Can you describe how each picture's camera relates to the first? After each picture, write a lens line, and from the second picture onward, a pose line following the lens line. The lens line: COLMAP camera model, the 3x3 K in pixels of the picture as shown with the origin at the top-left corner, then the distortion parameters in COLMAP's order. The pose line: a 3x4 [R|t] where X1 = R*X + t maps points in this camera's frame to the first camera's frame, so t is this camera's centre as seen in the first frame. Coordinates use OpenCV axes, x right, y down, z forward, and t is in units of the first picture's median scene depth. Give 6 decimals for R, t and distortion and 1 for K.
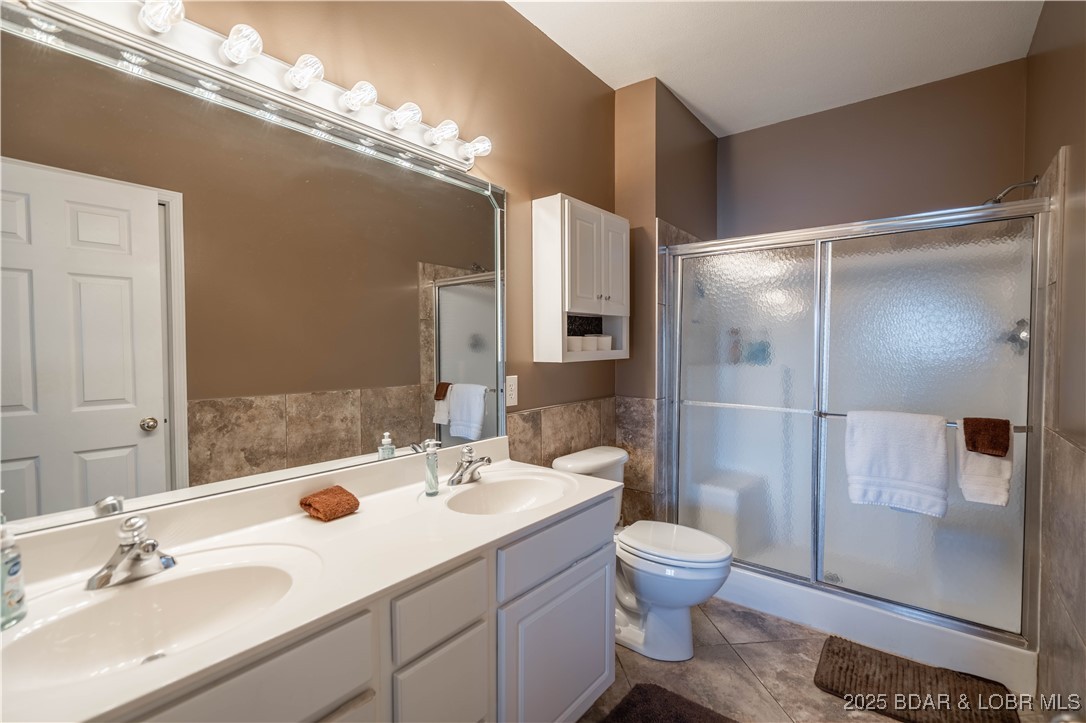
lens RADIAL K [[493.1, 0, 543.0], [0, 493.1, 361.5], [0, 0, 1]] dist [-0.000359, 0.000727]
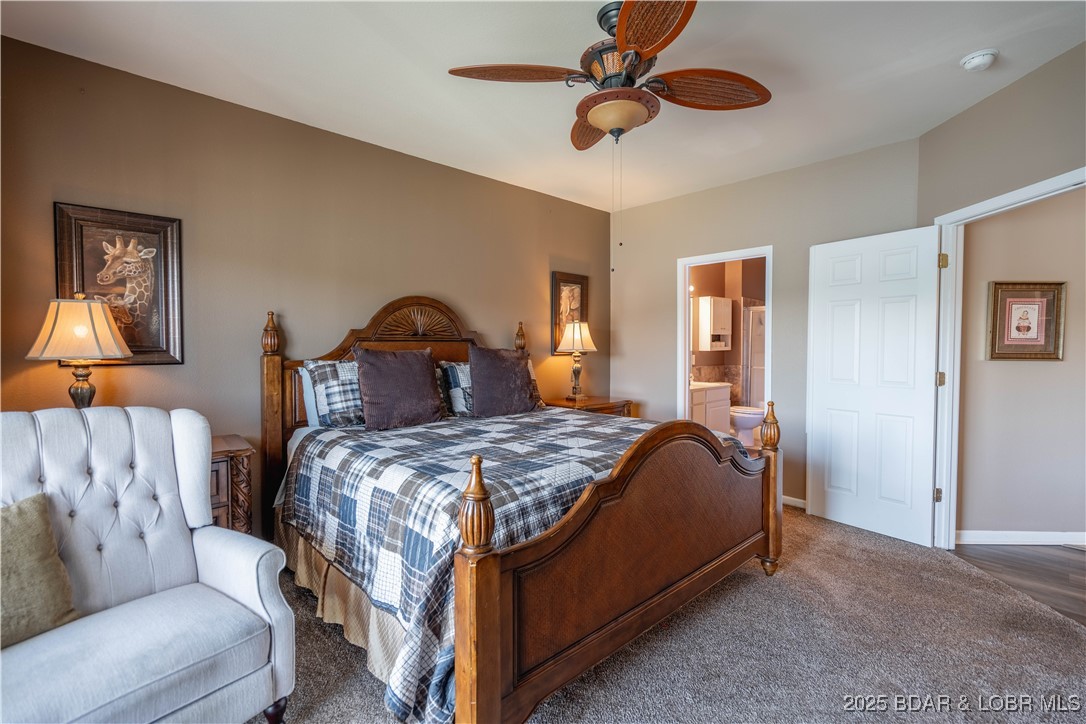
lens RADIAL K [[493.1, 0, 543.0], [0, 493.1, 362.0], [0, 0, 1]] dist [-0.000359, 0.000727]
pose [[0.989704, 0.006084, -0.143003, -0.467984], [-0.006025, 0.999981, 0.000847, 0.064194], [0.143006, 0.000023, 0.989722, -1.856753]]
